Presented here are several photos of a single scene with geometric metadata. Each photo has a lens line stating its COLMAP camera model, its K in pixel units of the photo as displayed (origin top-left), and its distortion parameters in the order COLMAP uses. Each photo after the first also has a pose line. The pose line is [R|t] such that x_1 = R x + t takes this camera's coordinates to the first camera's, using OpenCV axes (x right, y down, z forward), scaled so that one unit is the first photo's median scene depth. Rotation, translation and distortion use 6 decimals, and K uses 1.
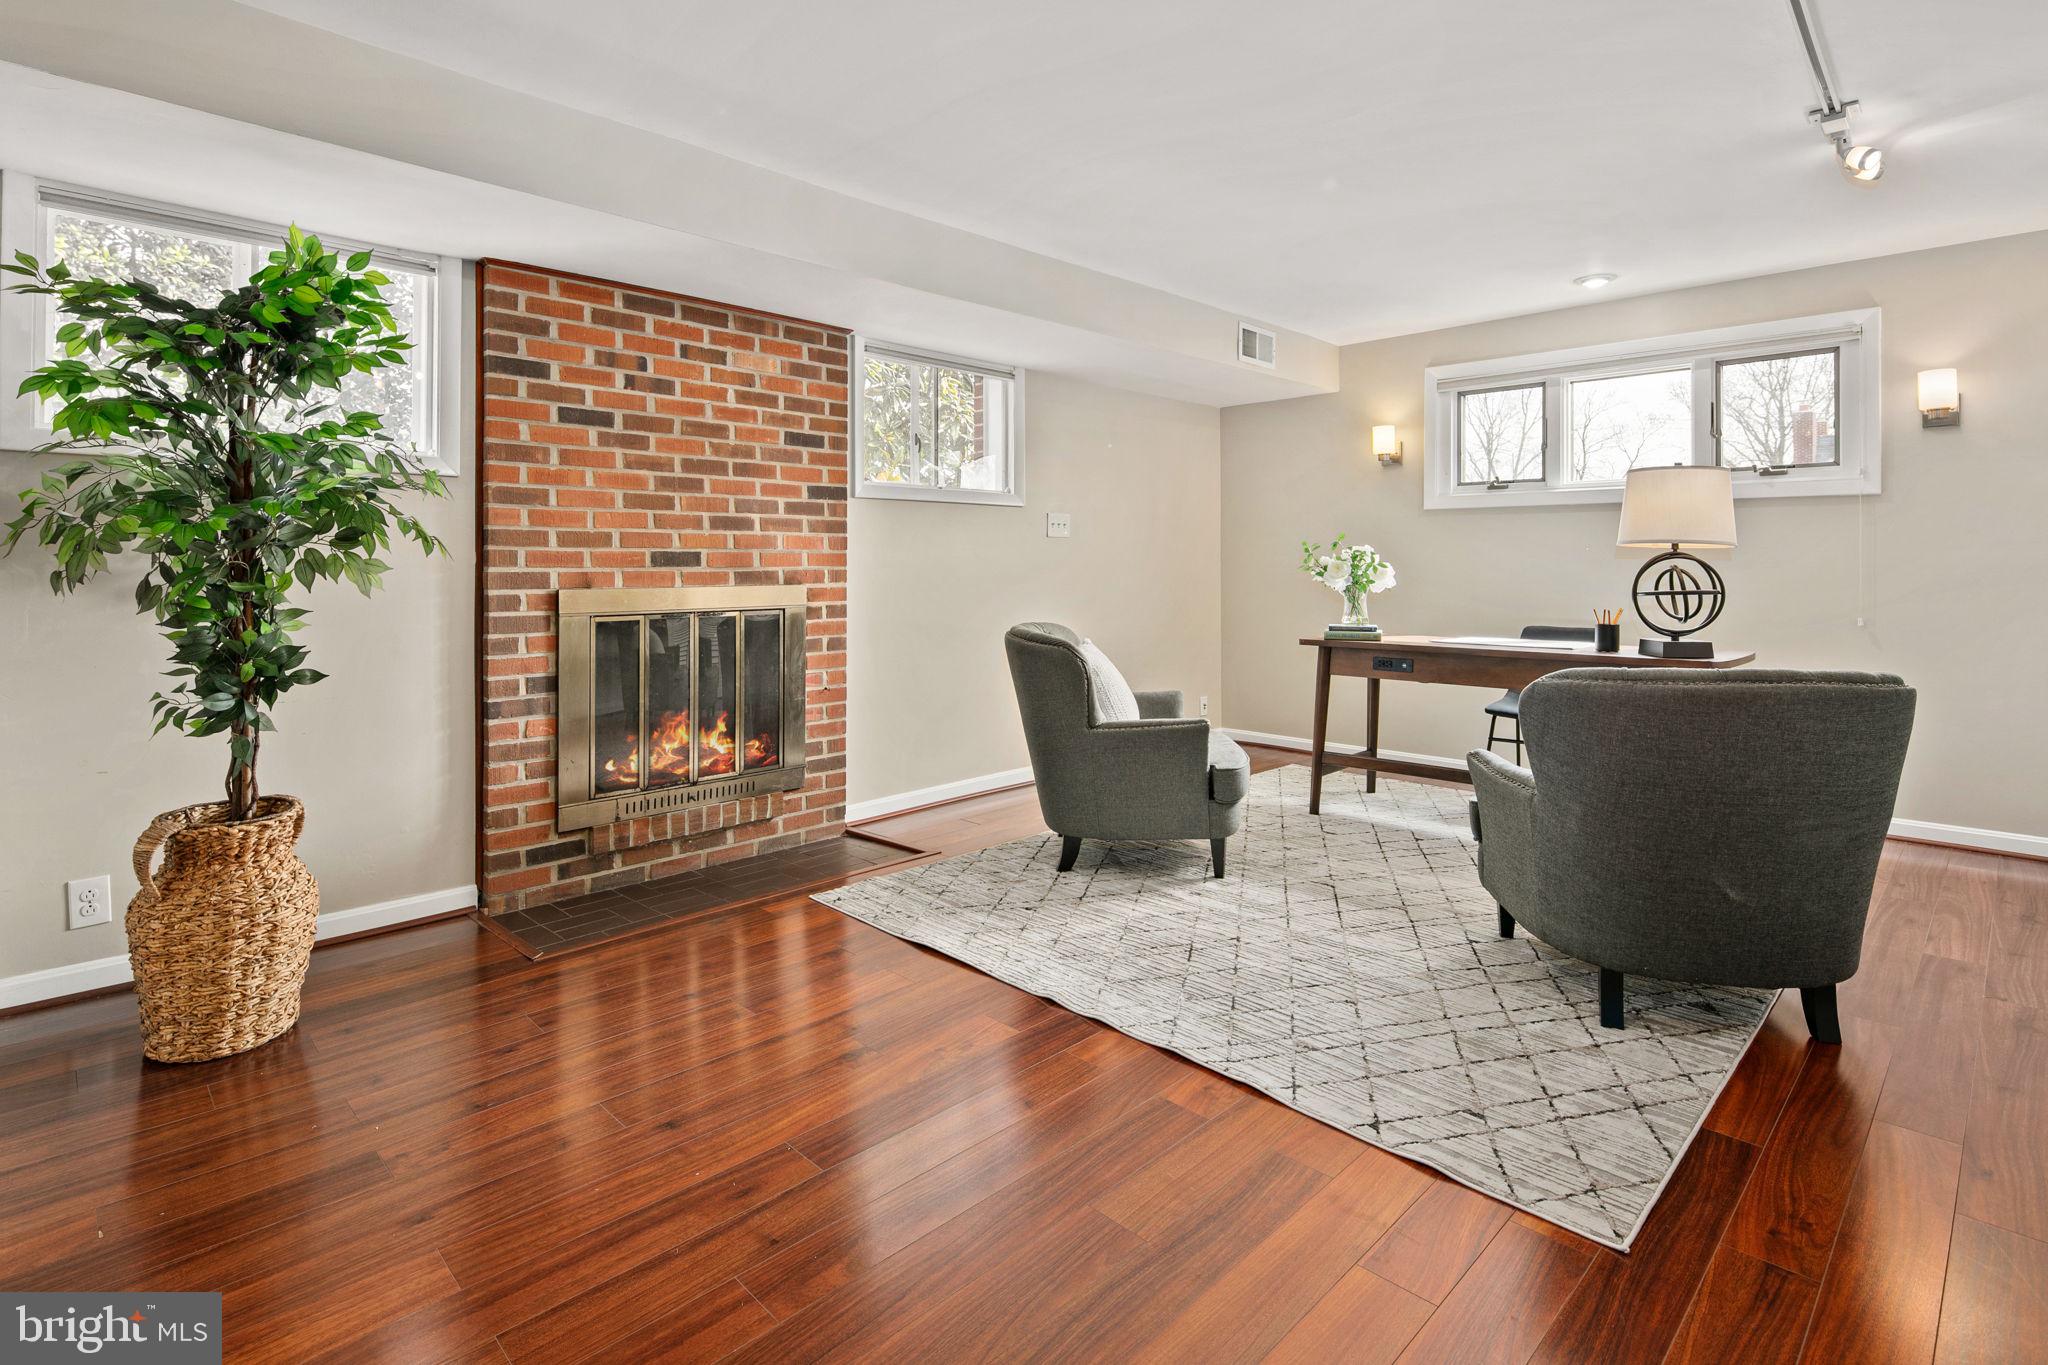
lens RADIAL K [[996.4, 0, 998.4], [0, 996.4, 564.5], [0, 0, 1]] dist [0.006129, -0.005519]
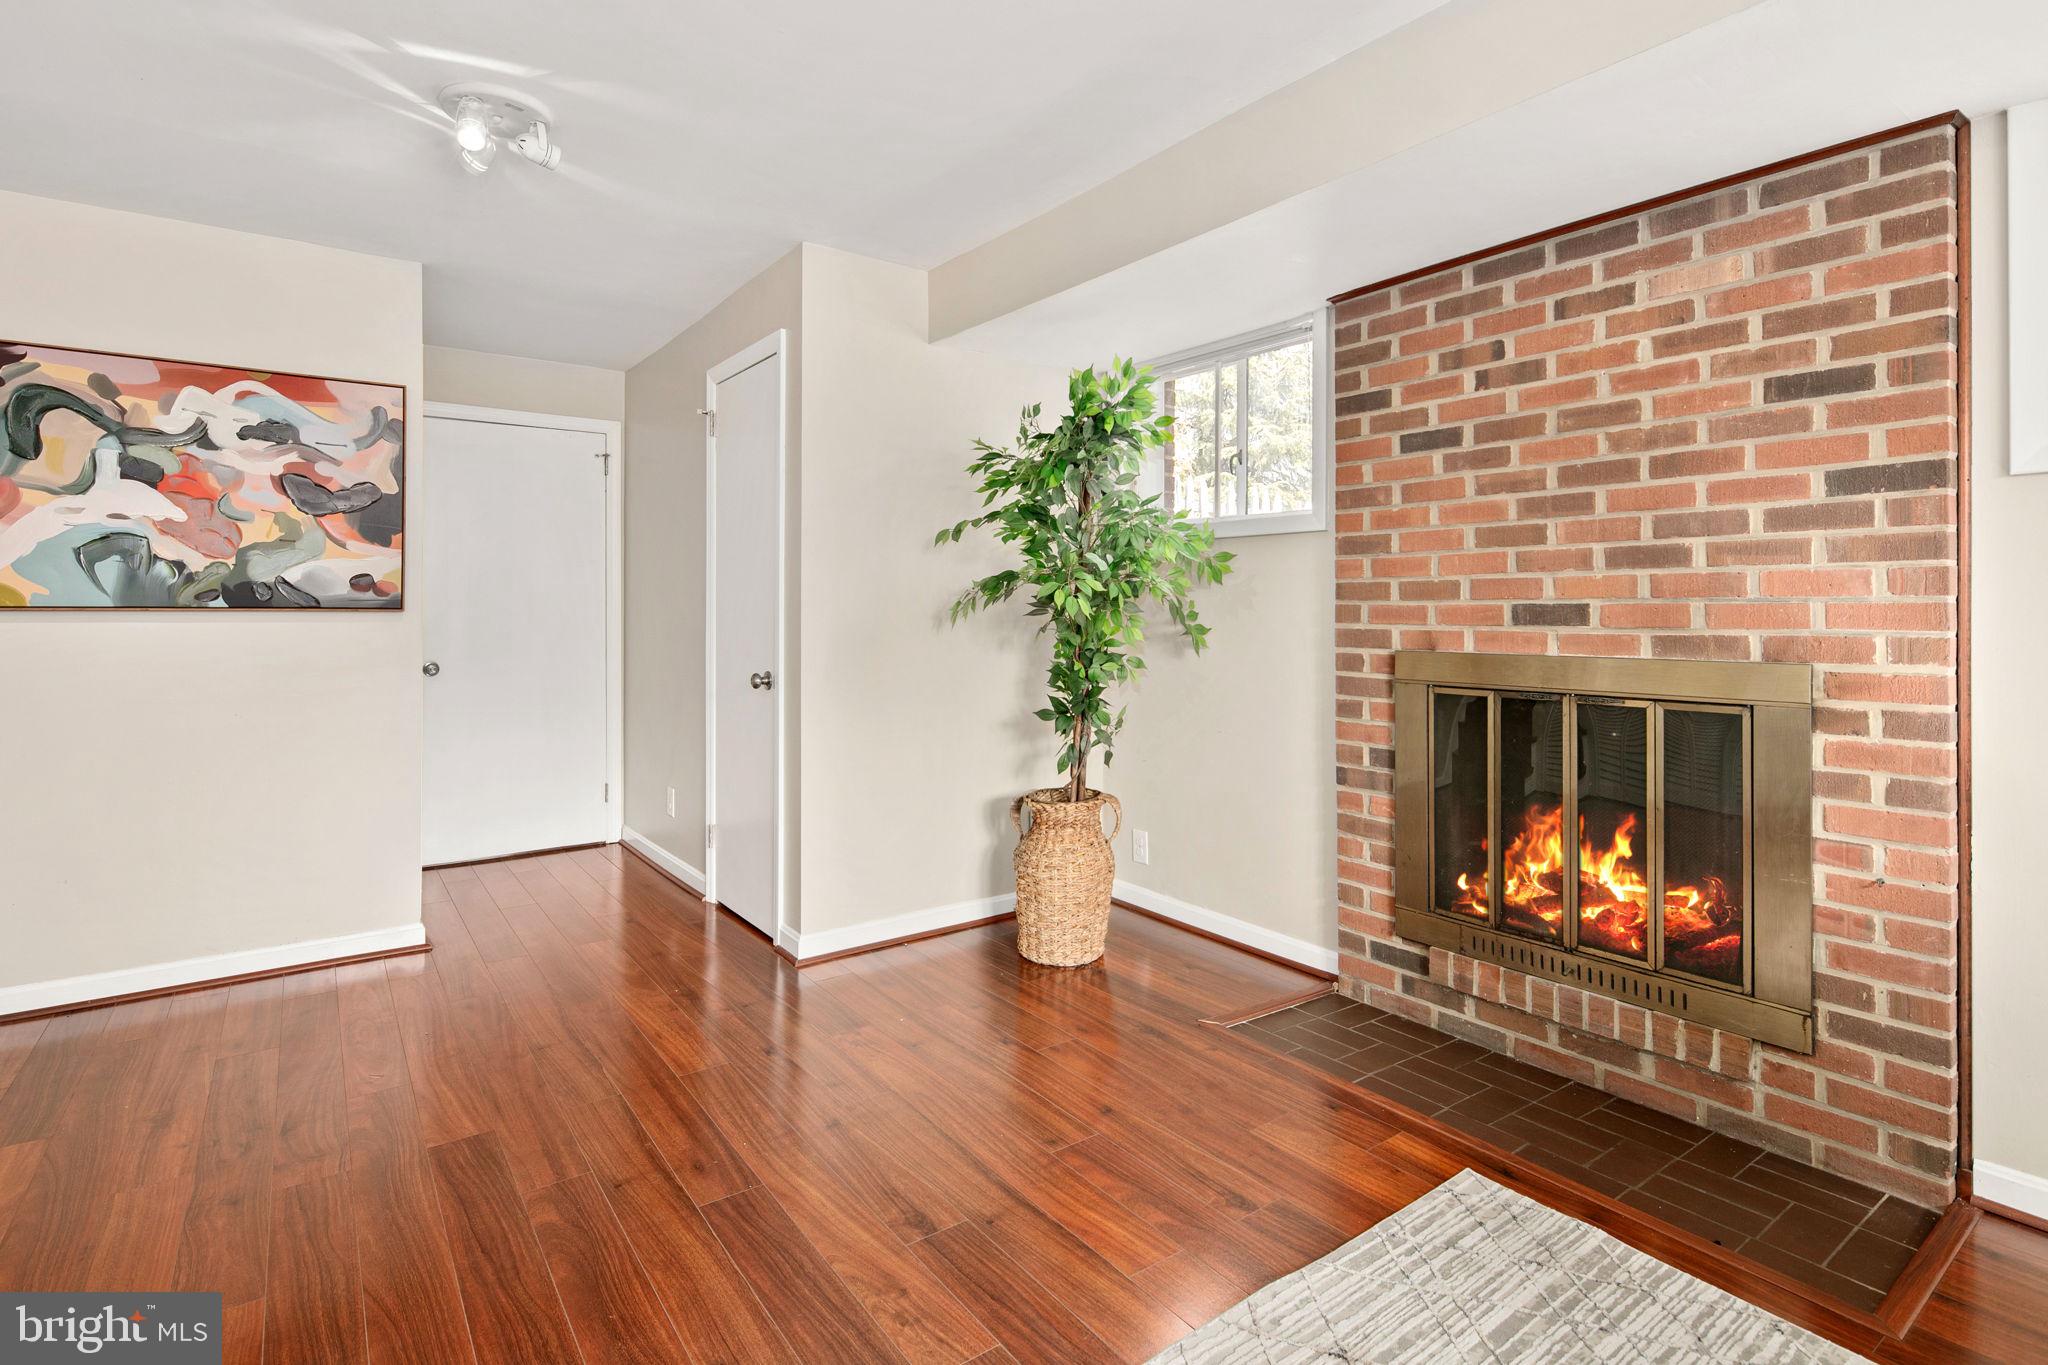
lens RADIAL K [[996.4, 0, 1045.9], [0, 996.4, 608.6], [0, 0, 1]] dist [0.006129, -0.005519]
pose [[-0.122810, -0.000470, -0.992430, 0.399842], [-0.000135, 1.000000, -0.000456, -0.009236], [0.992430, 0.000078, -0.122810, 0.728826]]
